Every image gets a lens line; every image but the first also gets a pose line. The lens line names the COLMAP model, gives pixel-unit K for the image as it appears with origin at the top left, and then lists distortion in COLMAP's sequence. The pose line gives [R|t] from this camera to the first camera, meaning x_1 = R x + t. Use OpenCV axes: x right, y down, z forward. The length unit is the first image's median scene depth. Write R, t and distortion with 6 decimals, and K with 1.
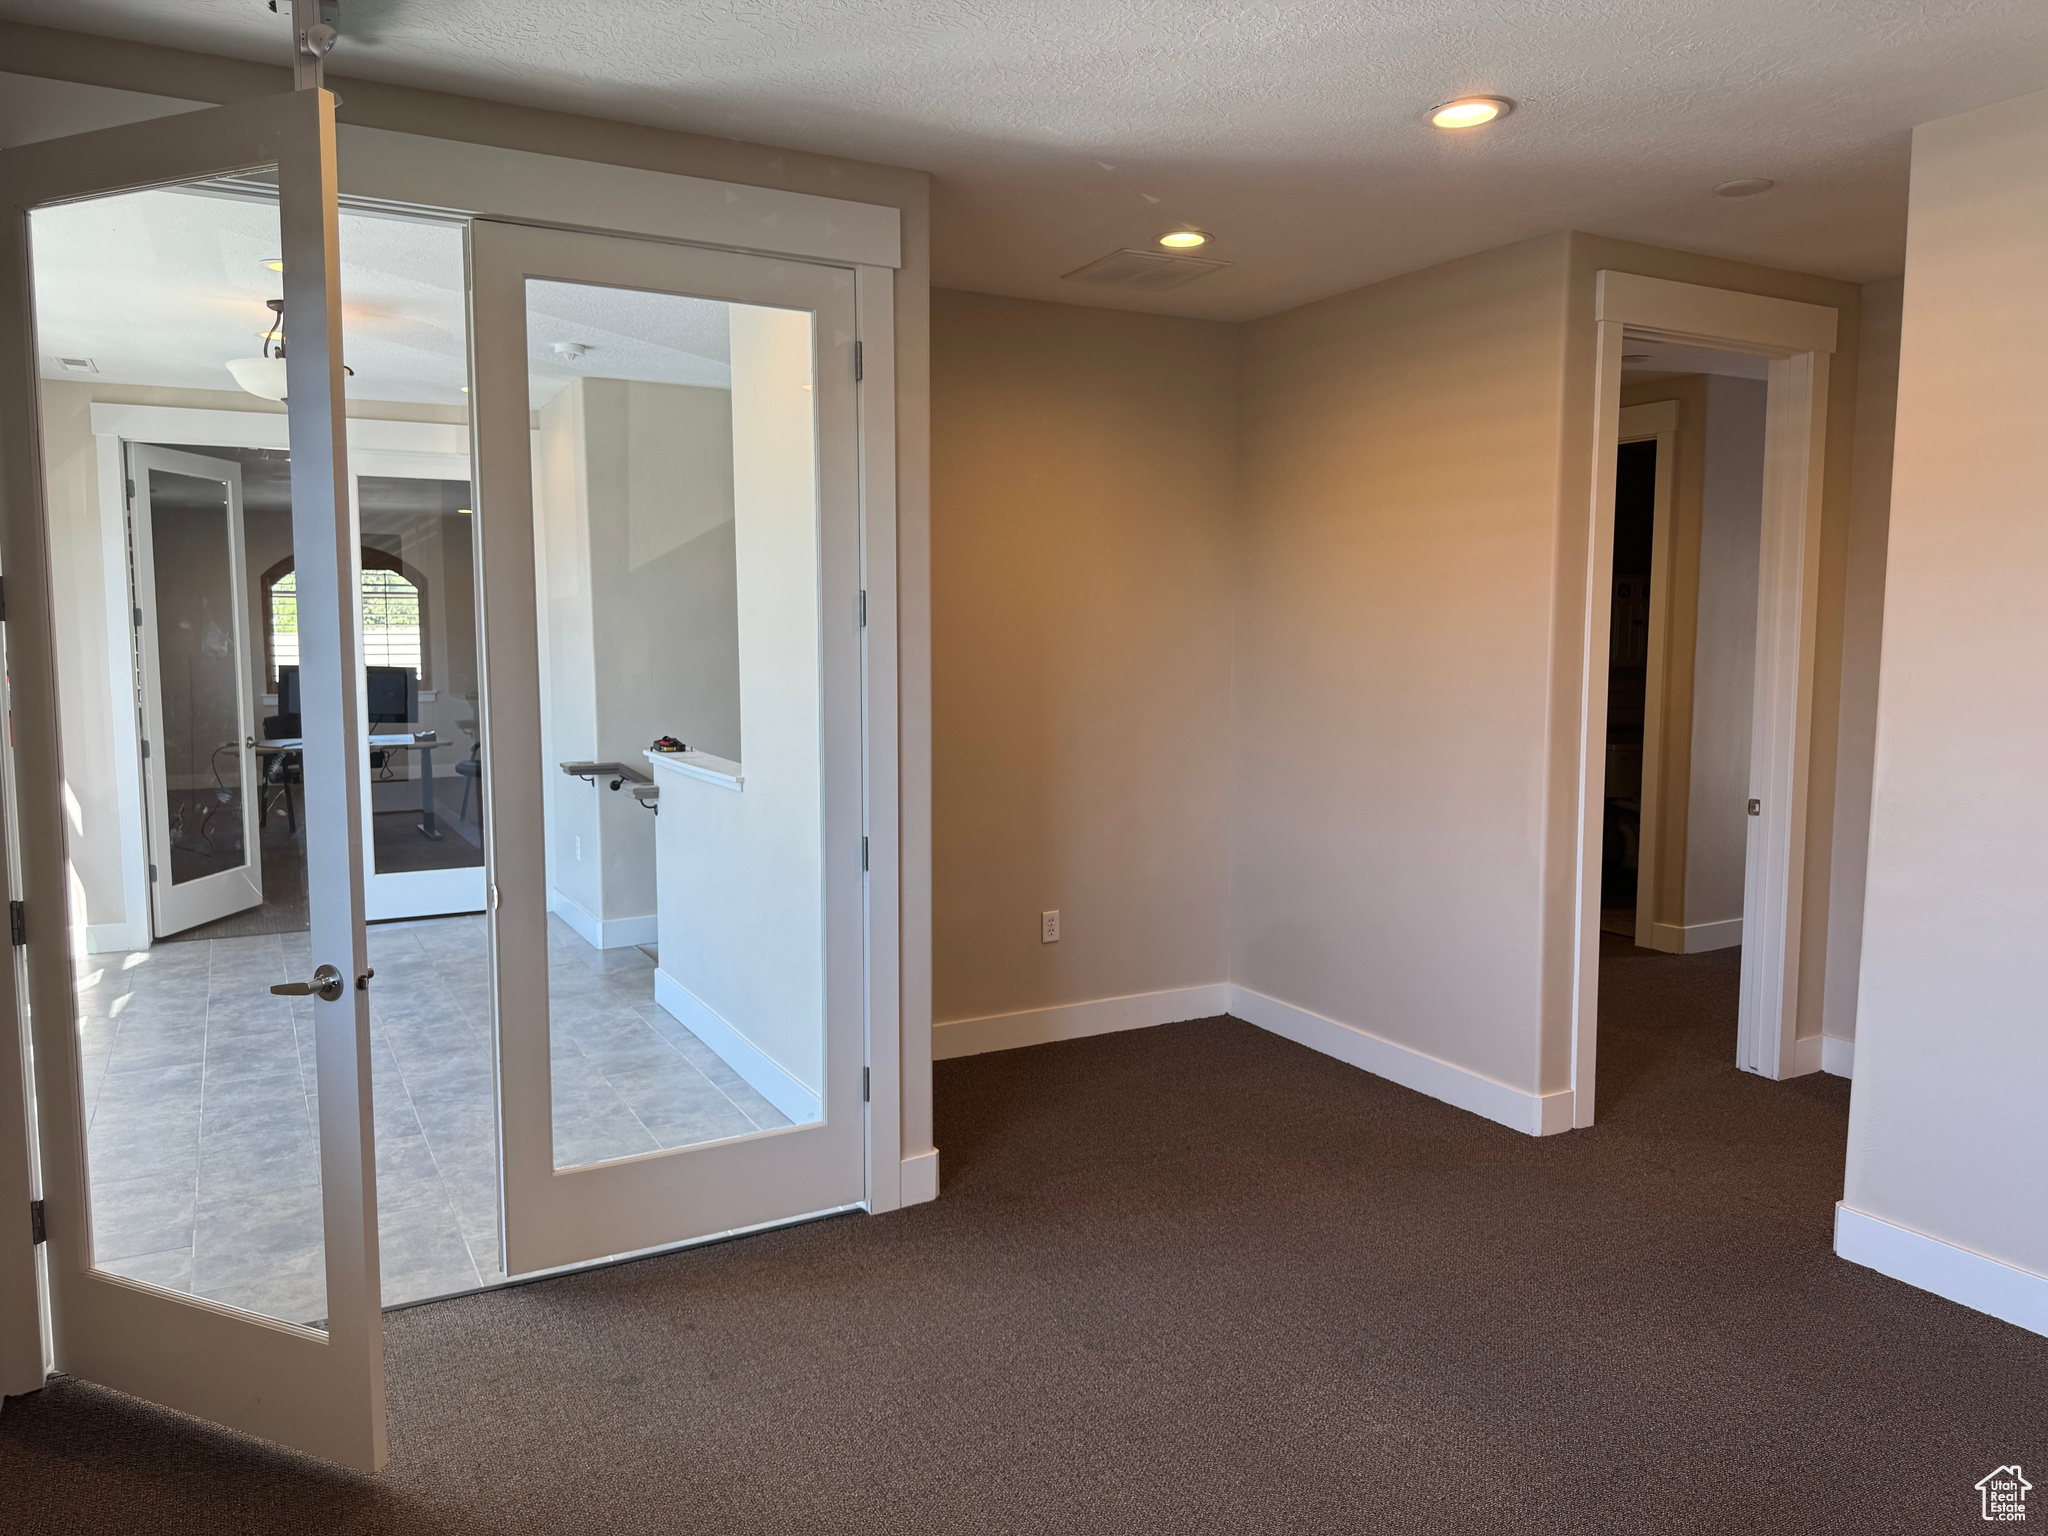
lens RADIAL K [[1432.2, 0, 1021.2], [0, 1432.2, 759.6], [0, 0, 1]] dist [0.022973, -0.030406]
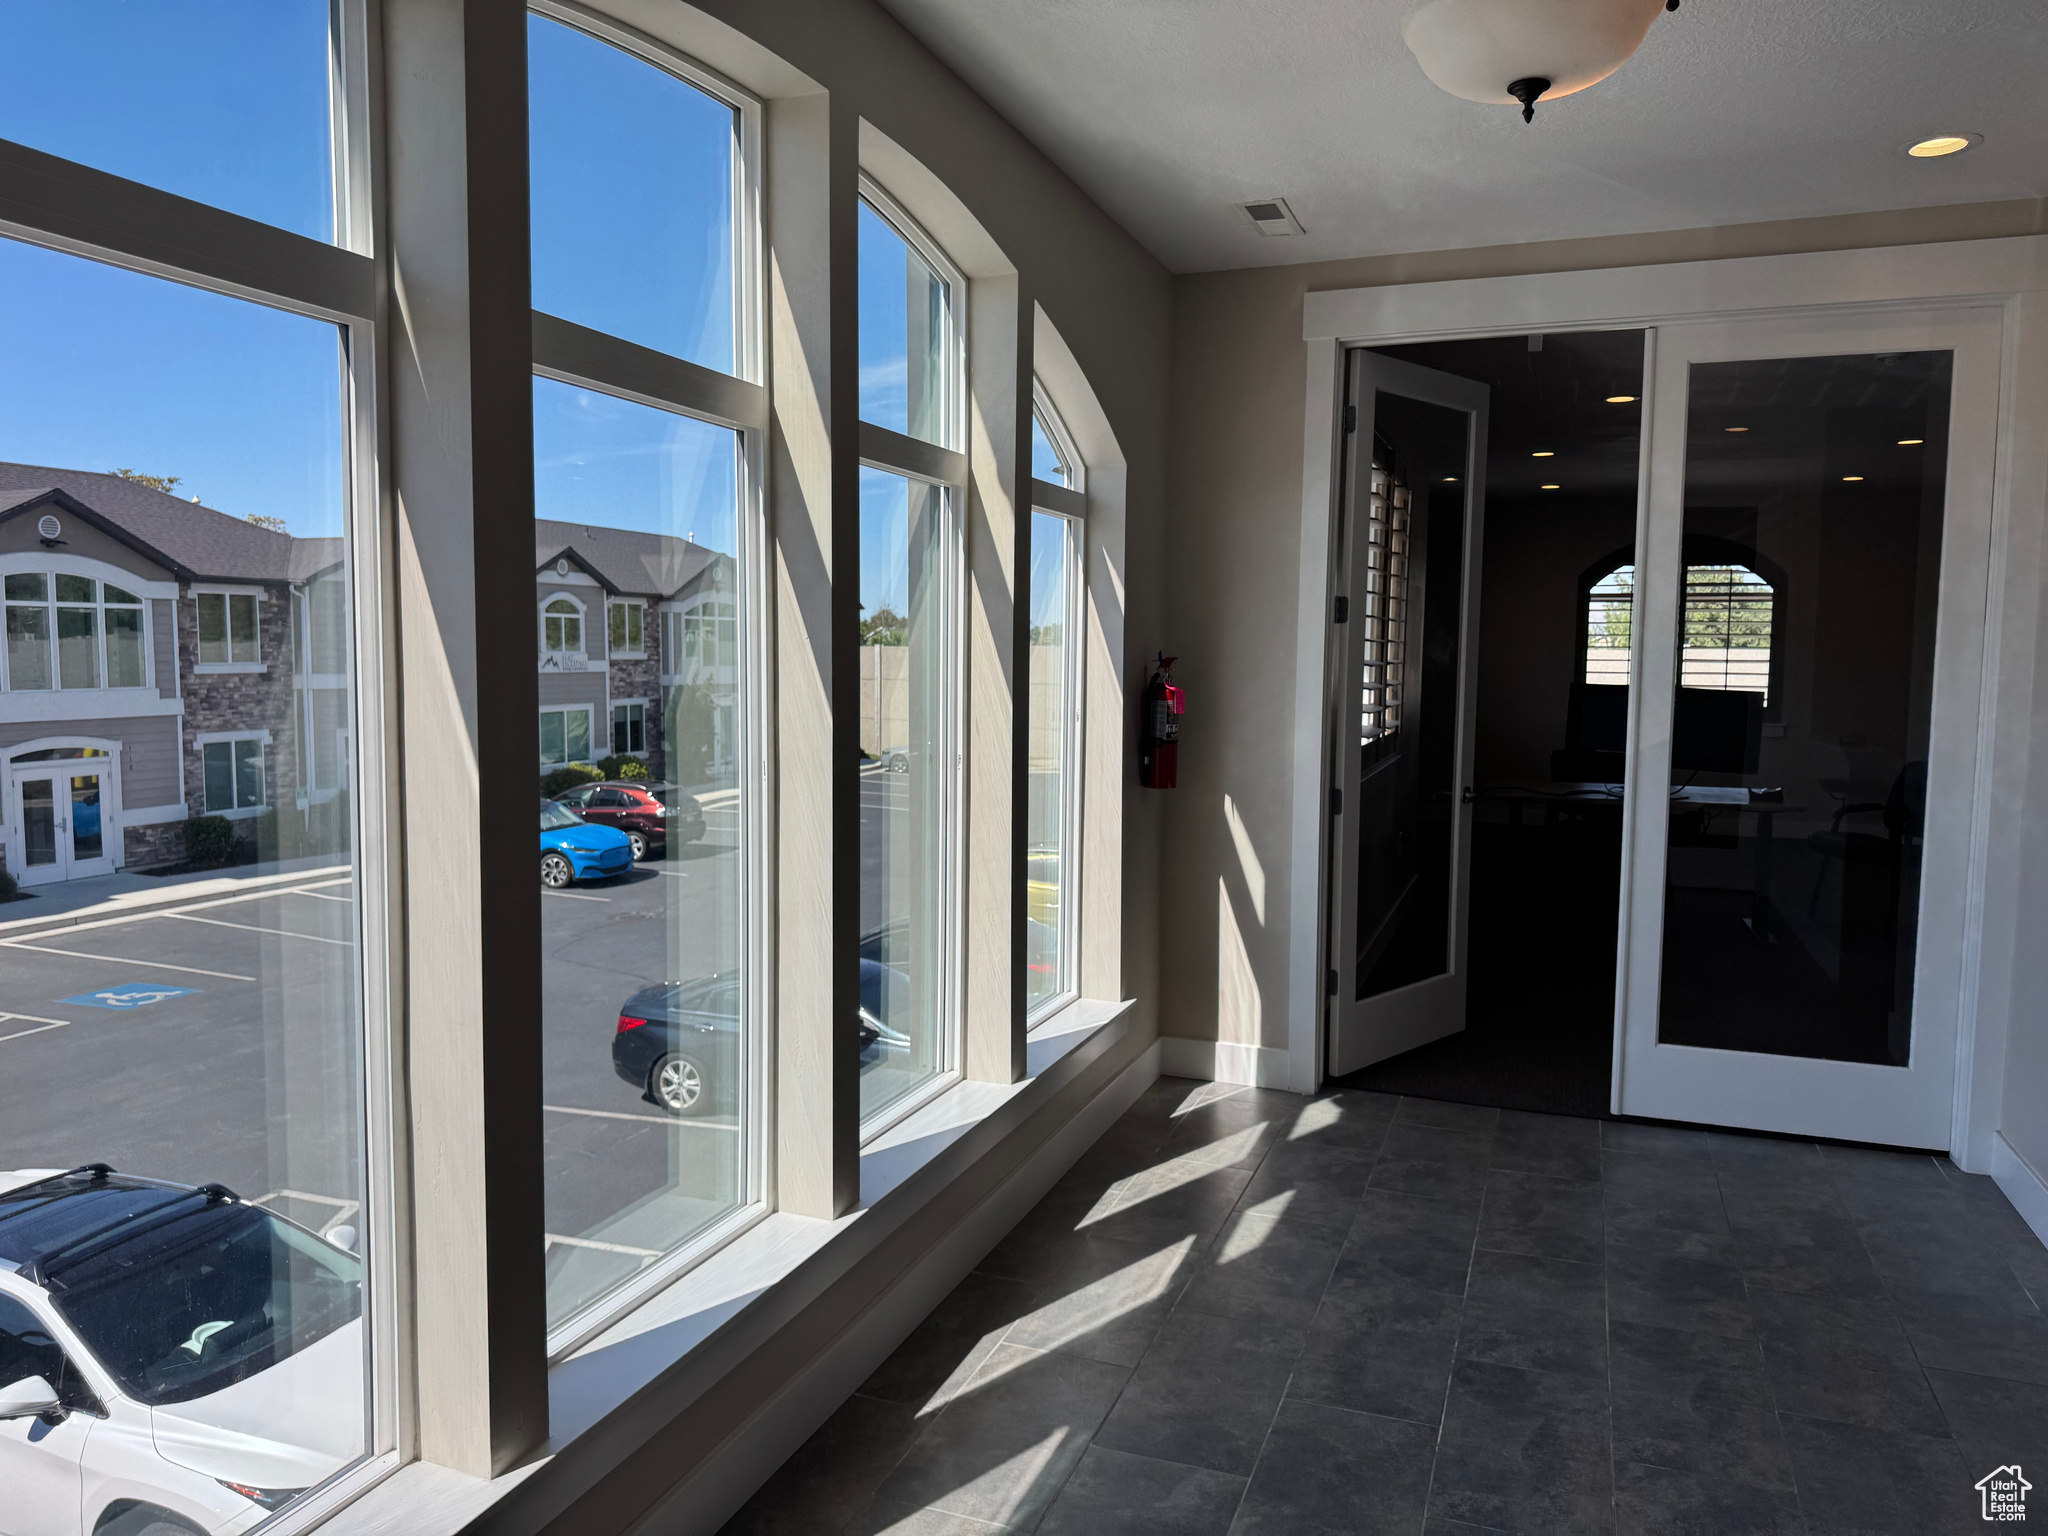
lens RADIAL K [[1432.2, 0, 1017.2], [0, 1432.2, 755.4], [0, 0, 1]] dist [0.022973, -0.030406]
pose [[0.640502, 0.066859, -0.765041, -0.238676], [-0.079566, 0.996619, 0.020483, -0.038867], [0.763824, 0.047751, 0.643656, 0.564960]]
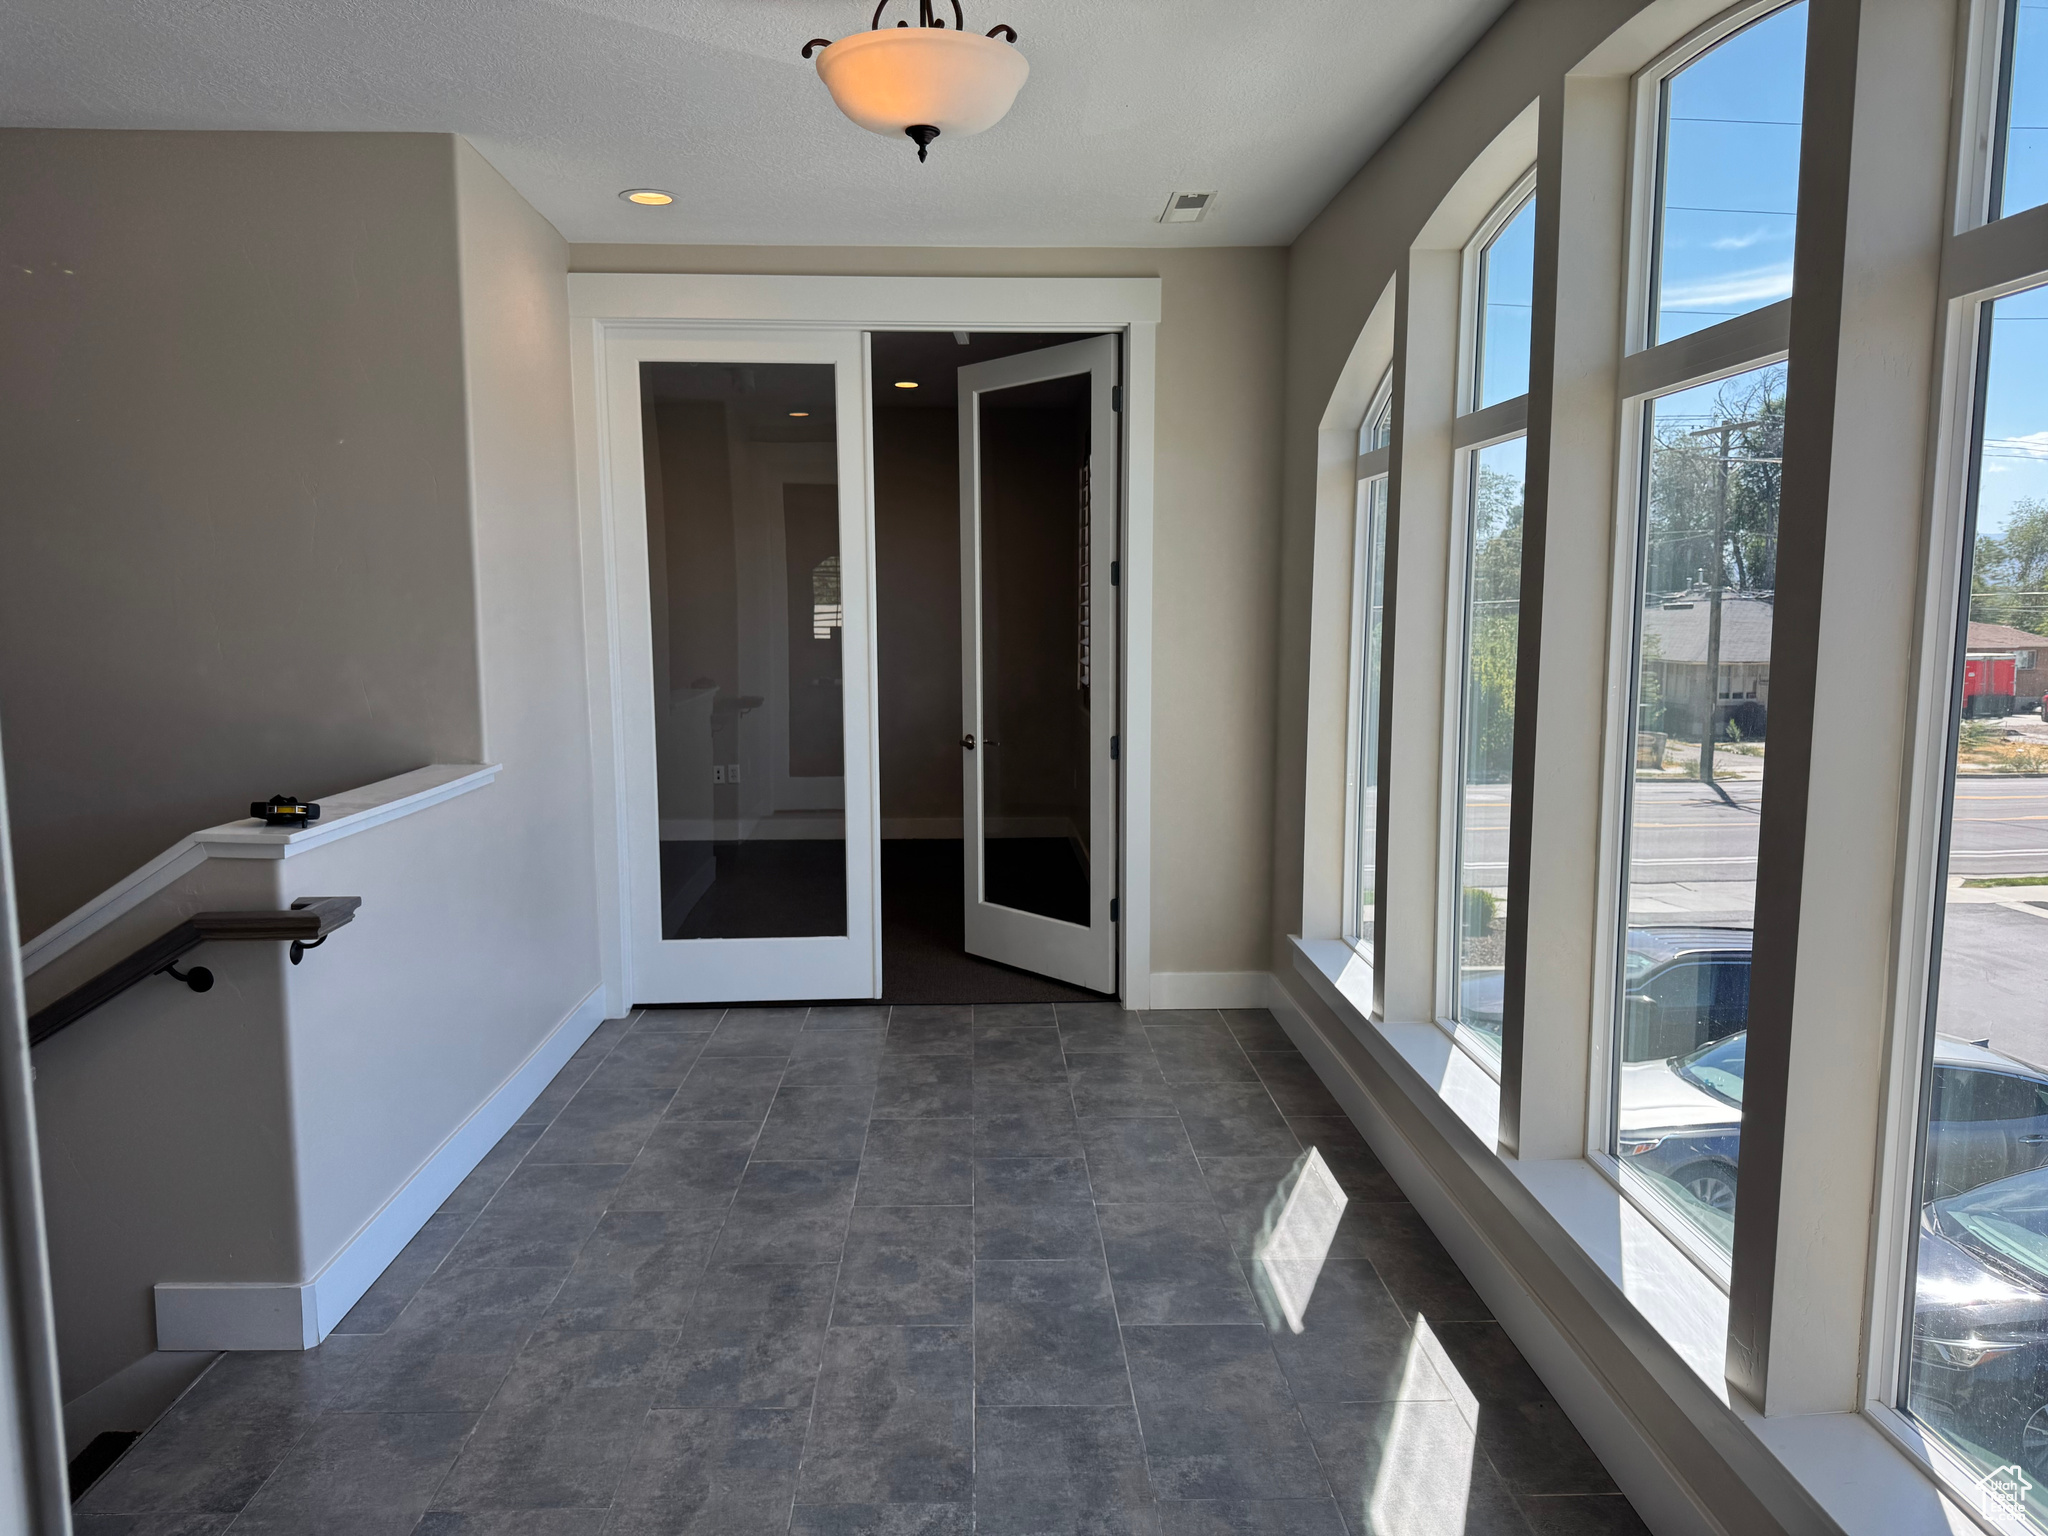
lens RADIAL K [[1432.2, 0, 1024.4], [0, 1432.2, 770.0], [0, 0, 1]] dist [0.022973, -0.030406]
pose [[-0.894086, -0.045025, 0.445626, -0.727839], [0.048035, 0.979557, 0.195346, -0.114193], [-0.445312, 0.196062, -0.873646, 1.376319]]
